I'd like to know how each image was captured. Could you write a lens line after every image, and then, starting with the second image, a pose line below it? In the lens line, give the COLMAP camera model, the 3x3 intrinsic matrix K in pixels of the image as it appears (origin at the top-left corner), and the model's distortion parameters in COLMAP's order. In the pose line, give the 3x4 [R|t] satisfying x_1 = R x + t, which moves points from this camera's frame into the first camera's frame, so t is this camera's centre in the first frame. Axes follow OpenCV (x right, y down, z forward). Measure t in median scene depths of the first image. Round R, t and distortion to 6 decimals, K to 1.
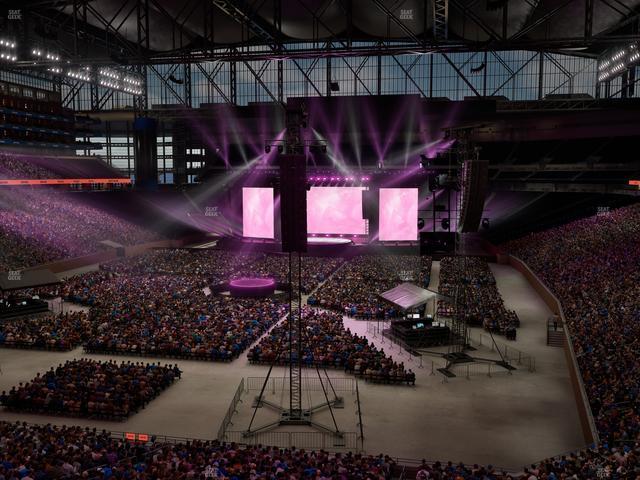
lens RADIAL K [[599.4, 0, 319.2], [0, 599.4, 239.4], [0, 0, 1]] dist [0.002946, 0.000000]
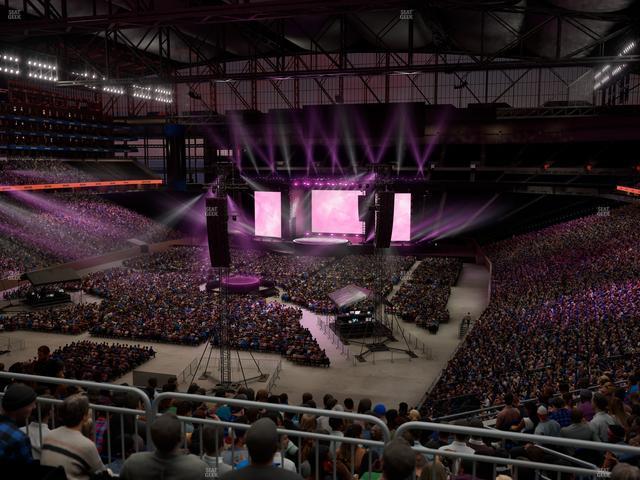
lens RADIAL K [[599.4, 0, 319.2], [0, 599.4, 239.3], [0, 0, 1]] dist [0.002946, 0.000000]
pose [[0.996635, 0.010230, -0.081324, 0.080276], [-0.008722, 0.999784, 0.018879, -0.019088], [0.081500, -0.018106, 0.996509, -0.095893]]
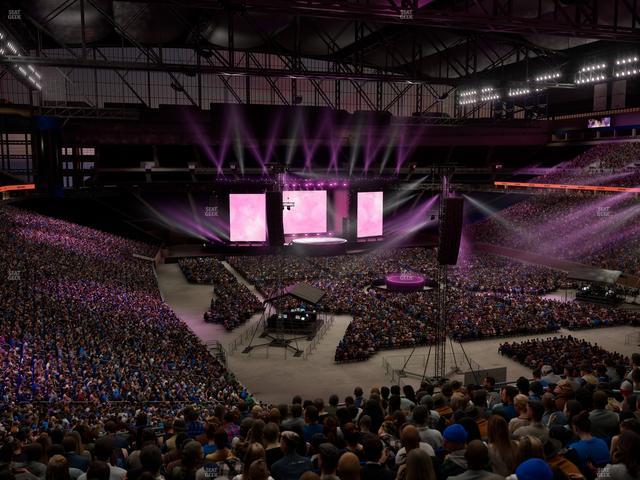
lens RADIAL K [[599.4, 0, 319.2], [0, 599.4, 240.4], [0, 0, 1]] dist [0.002946, 0.000000]
pose [[0.868551, -0.061683, 0.491746, -0.491033], [0.052352, 0.998092, 0.032730, -0.031217], [-0.492827, -0.002684, 0.870123, 0.021701]]
